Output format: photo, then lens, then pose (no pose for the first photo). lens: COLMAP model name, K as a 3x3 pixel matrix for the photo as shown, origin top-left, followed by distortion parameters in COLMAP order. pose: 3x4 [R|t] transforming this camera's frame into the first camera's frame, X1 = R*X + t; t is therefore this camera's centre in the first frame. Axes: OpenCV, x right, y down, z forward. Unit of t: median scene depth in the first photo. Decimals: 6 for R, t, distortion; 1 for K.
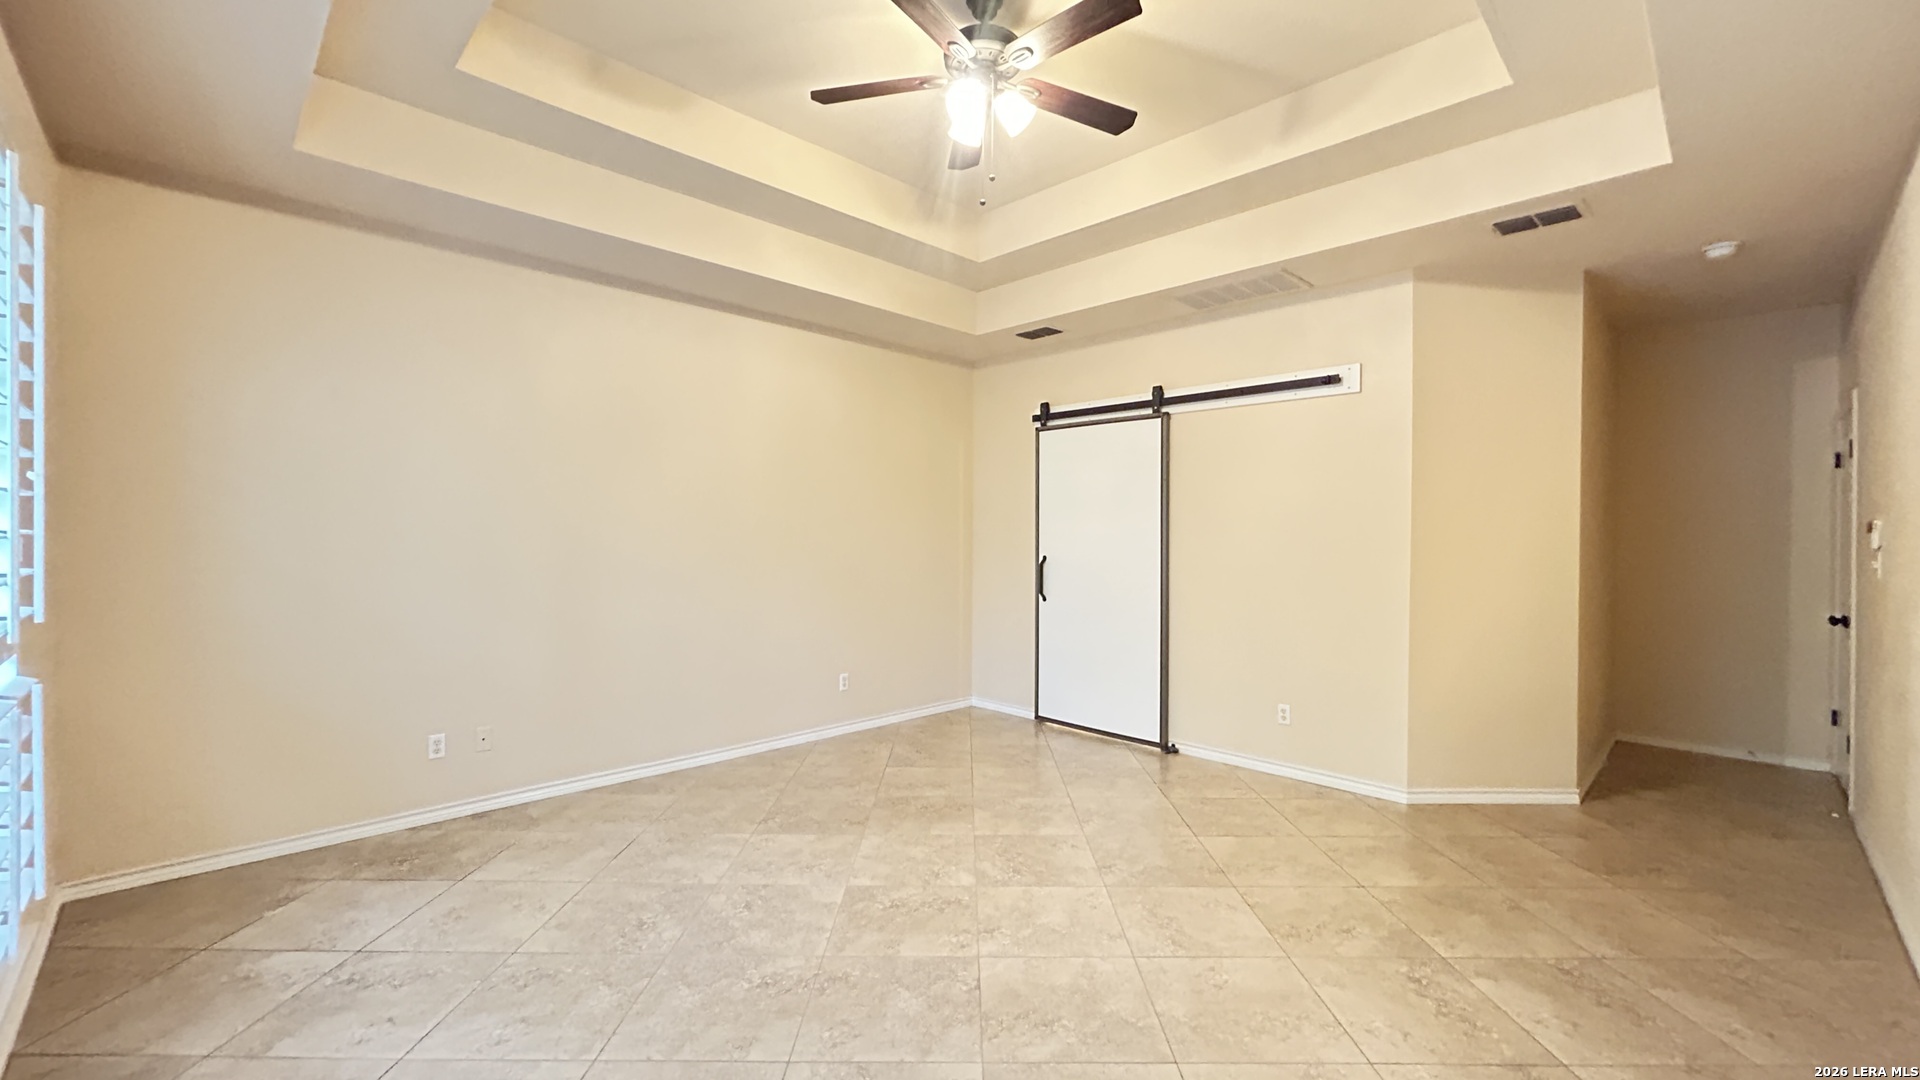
lens RADIAL K [[772.3, 0, 962.6], [0, 772.3, 533.5], [0, 0, 1]] dist [0.003392, 0.000471]
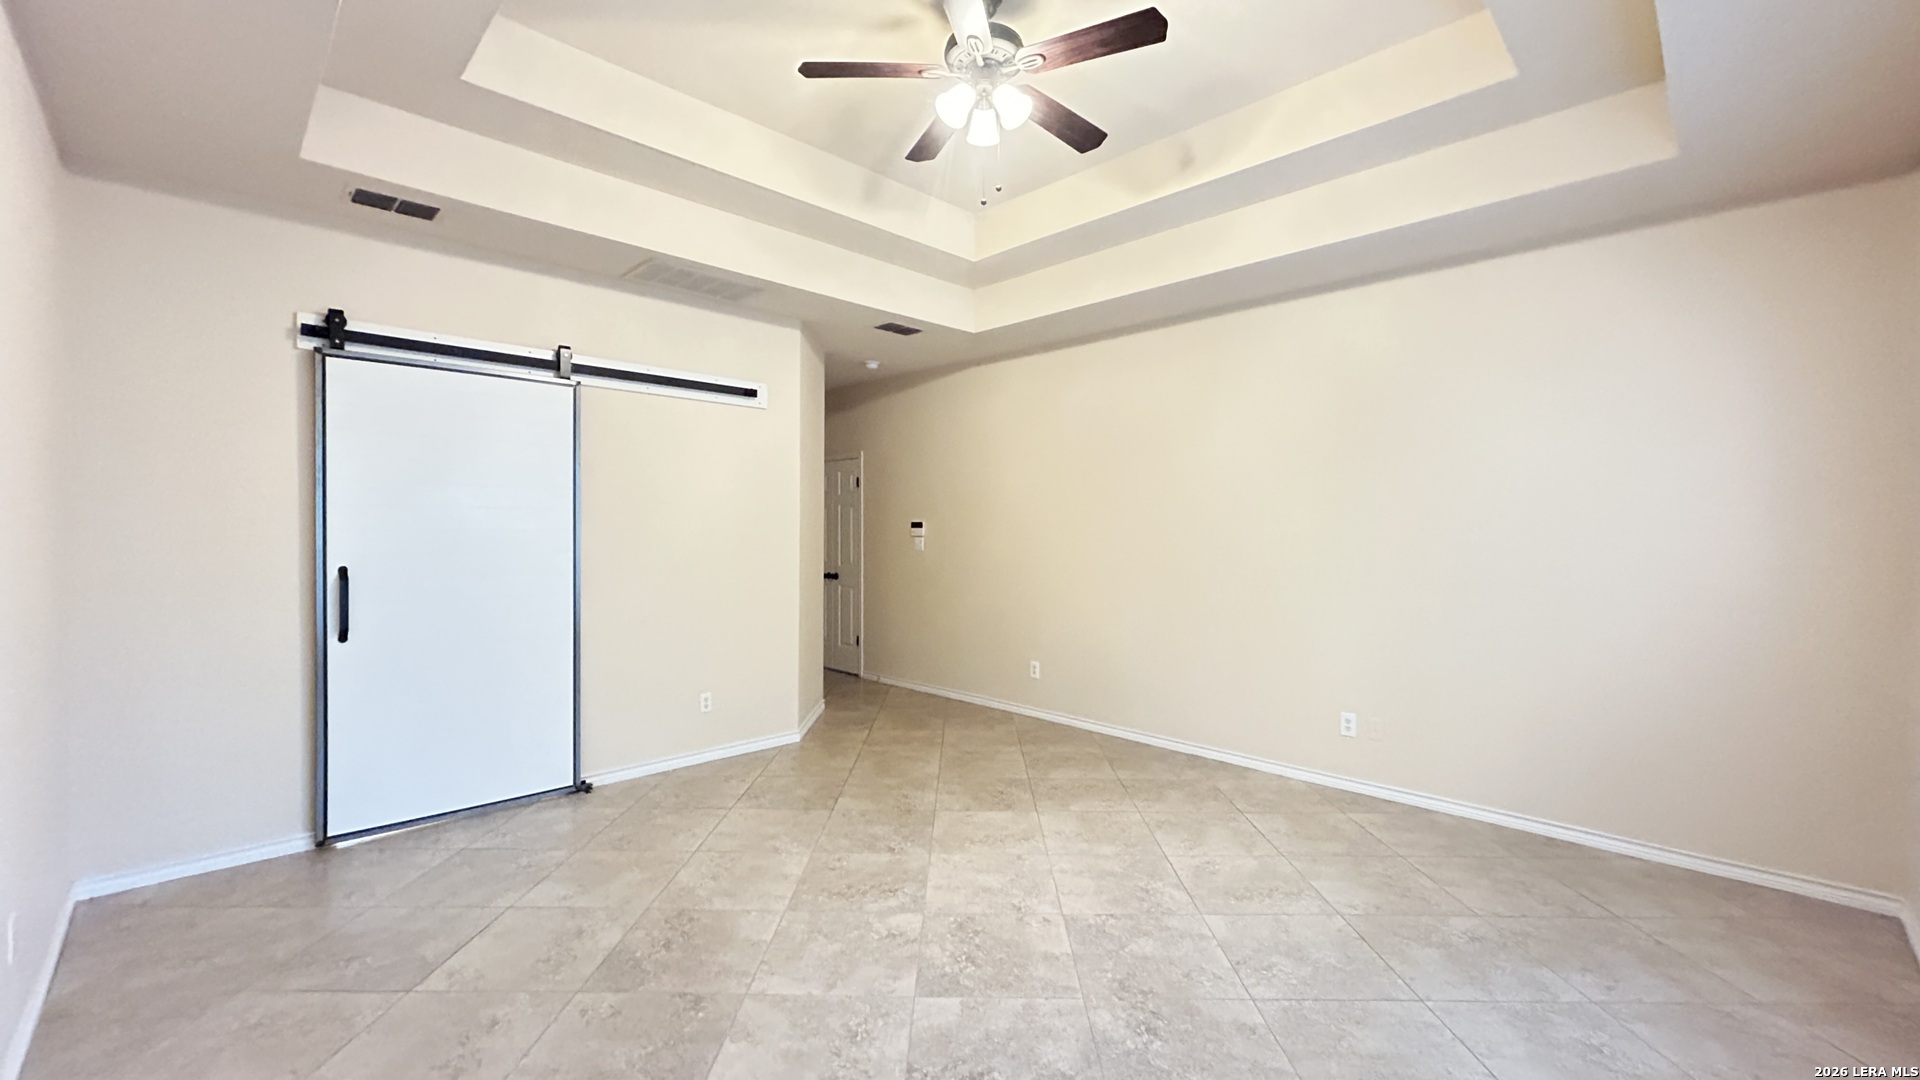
lens RADIAL K [[772.3, 0, 961.9], [0, 772.3, 542.0], [0, 0, 1]] dist [0.003392, 0.000471]
pose [[0.004575, -0.026083, 0.999649, -0.829742], [-0.008523, 0.999622, 0.026121, -0.017899], [-0.999953, -0.008640, 0.004351, 0.869706]]
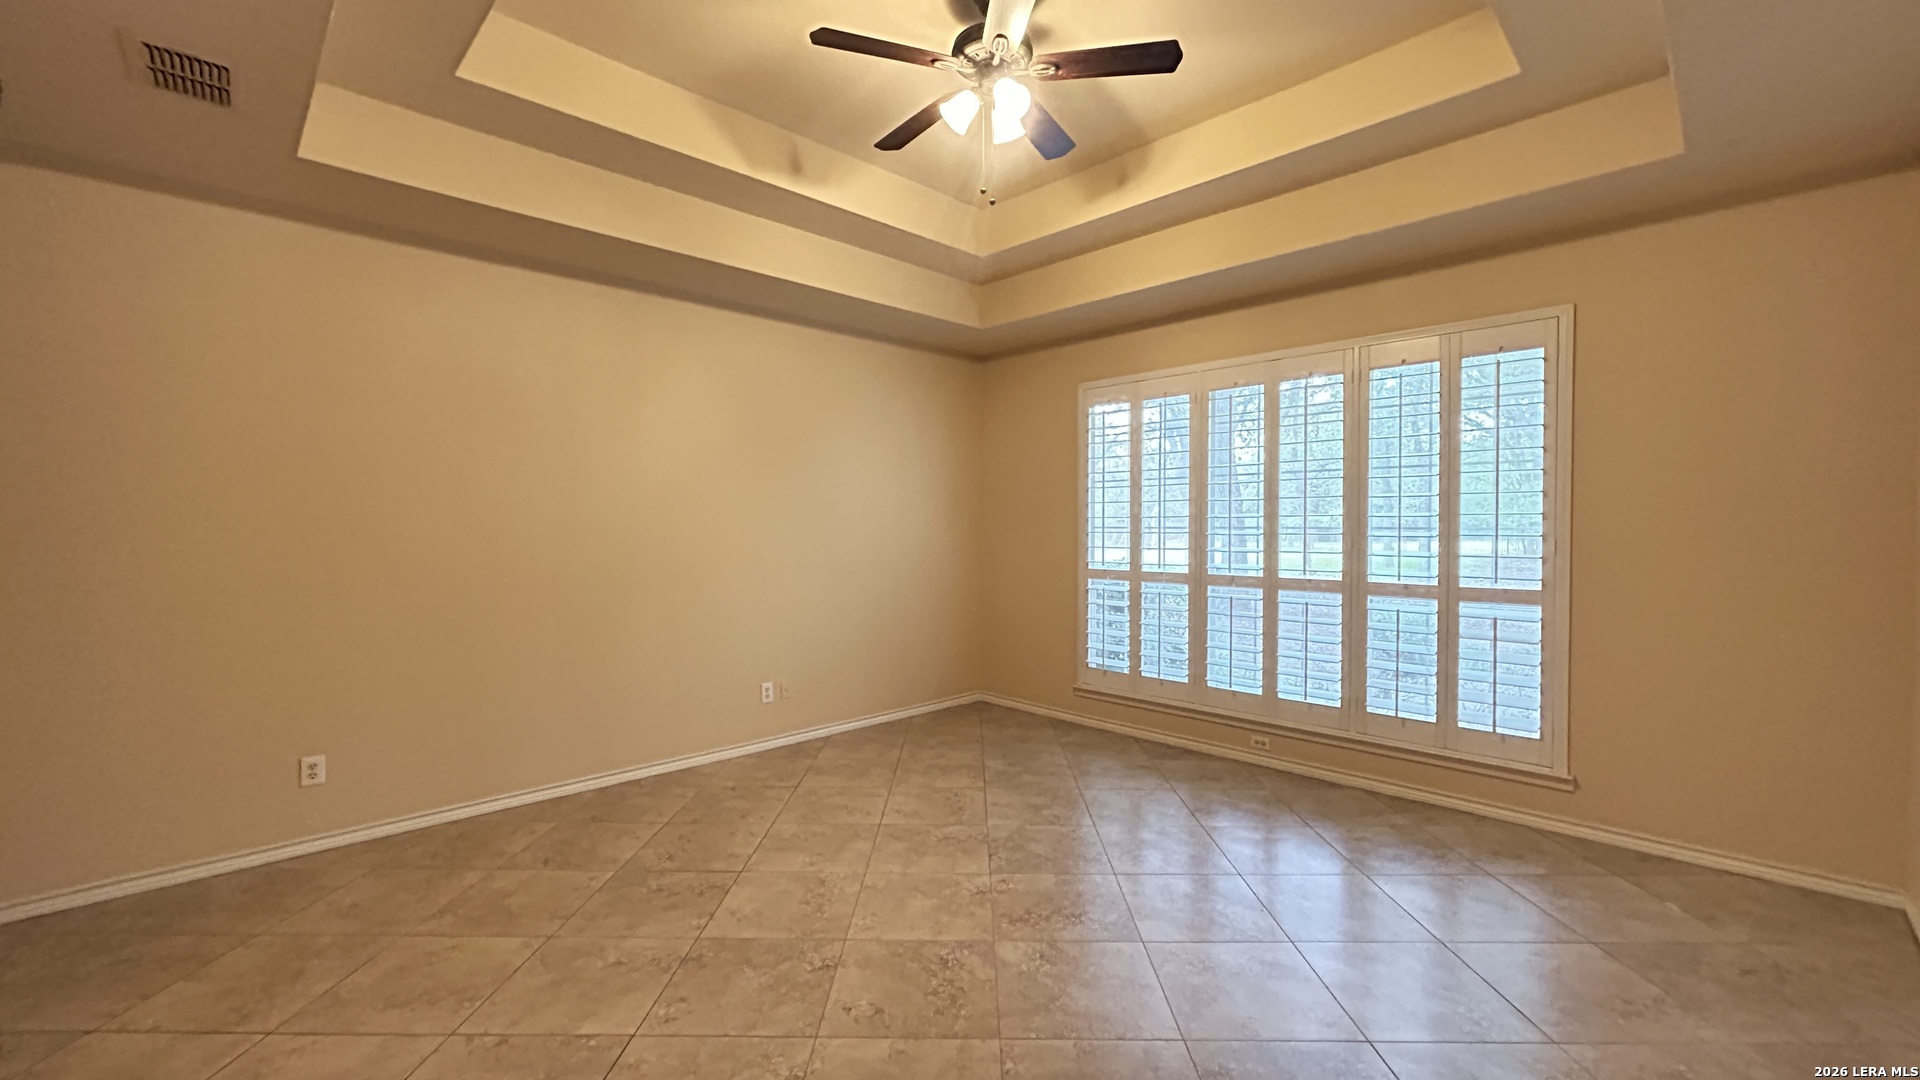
lens RADIAL K [[772.3, 0, 961.3], [0, 772.3, 538.0], [0, 0, 1]] dist [0.003392, 0.000471]
pose [[-0.999935, -0.006321, 0.009464, 0.044807], [-0.006197, 0.999897, 0.012976, -0.007885], [-0.009545, 0.012916, -0.999871, 1.701200]]
